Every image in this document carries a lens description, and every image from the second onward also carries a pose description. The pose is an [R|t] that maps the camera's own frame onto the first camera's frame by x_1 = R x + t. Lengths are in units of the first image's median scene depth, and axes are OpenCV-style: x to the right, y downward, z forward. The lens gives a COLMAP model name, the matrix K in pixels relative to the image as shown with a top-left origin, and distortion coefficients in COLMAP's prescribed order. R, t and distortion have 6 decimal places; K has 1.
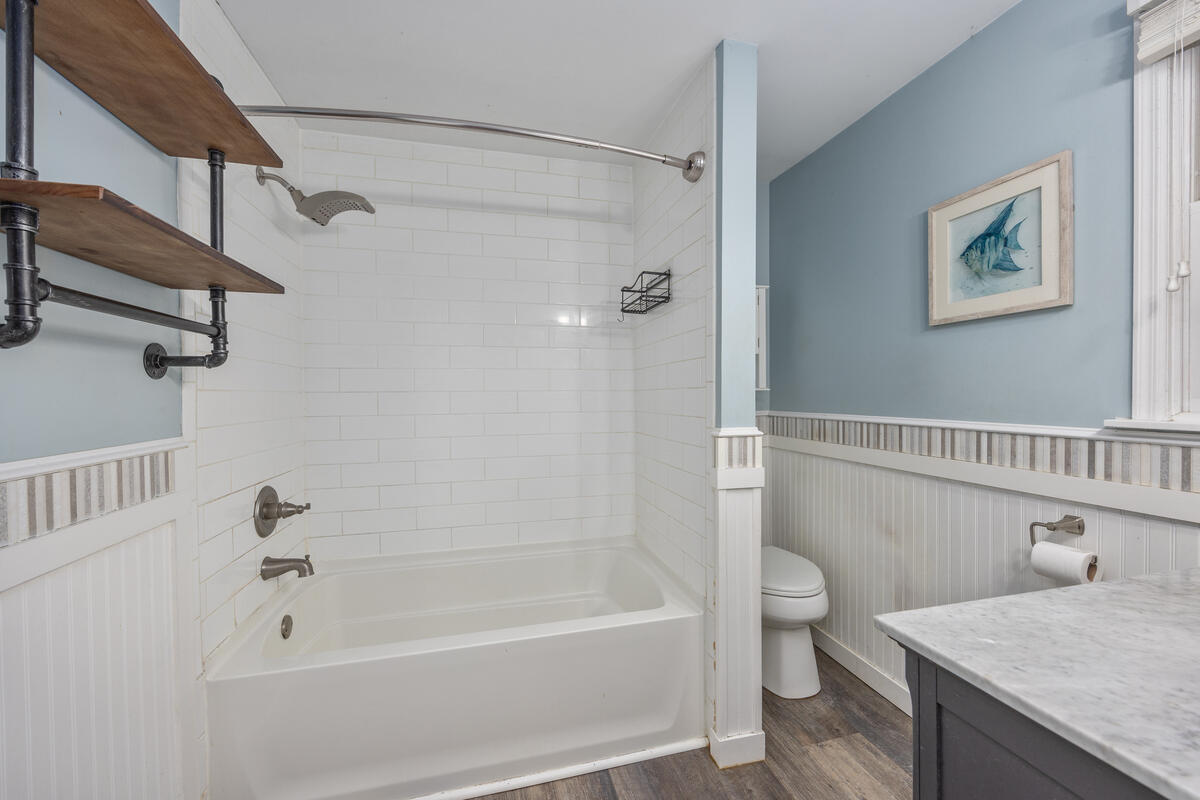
lens RADIAL K [[504.2, 0, 601.7], [0, 504.2, 397.8], [0, 0, 1]] dist [0.002760, -0.000006]
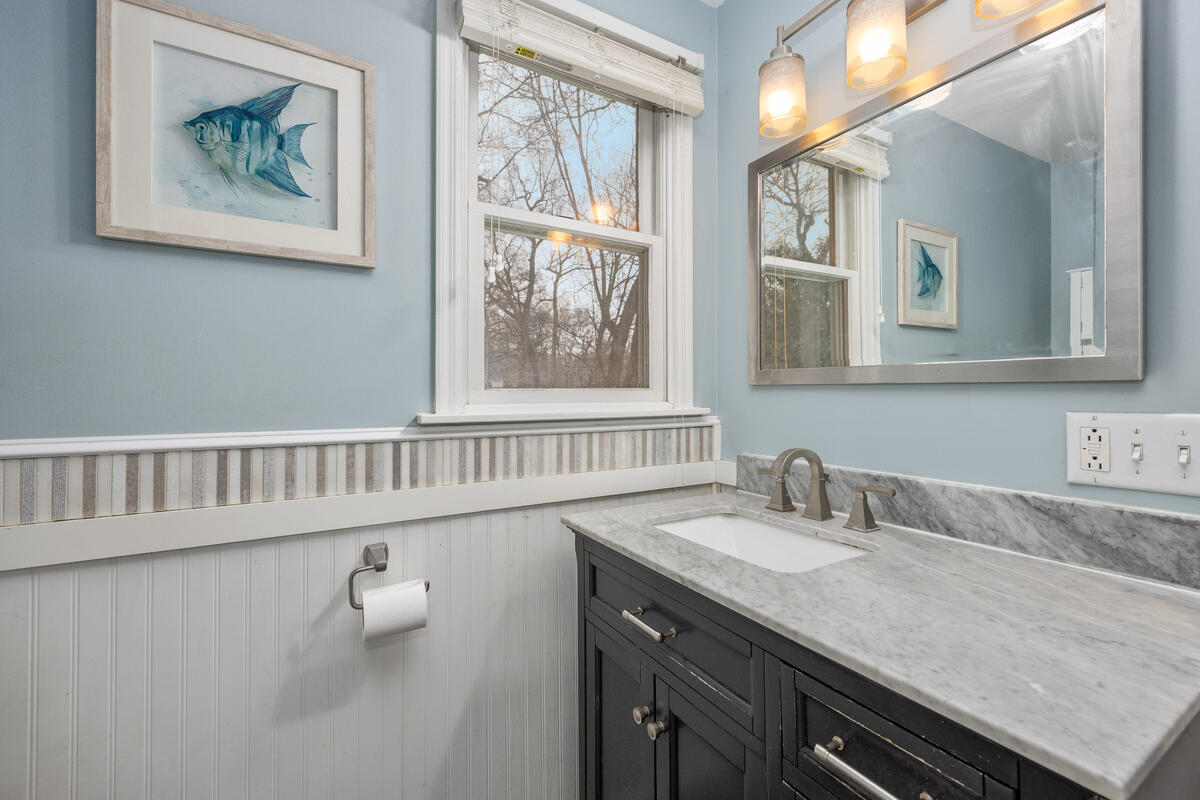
lens RADIAL K [[504.2, 0, 601.1], [0, 504.2, 391.8], [0, 0, 1]] dist [0.002760, -0.000006]
pose [[-0.278590, 0.013381, 0.960317, 0.092025], [0.013287, 0.999861, -0.010077, 0.014181], [-0.960318, 0.009952, -0.278729, 0.820423]]
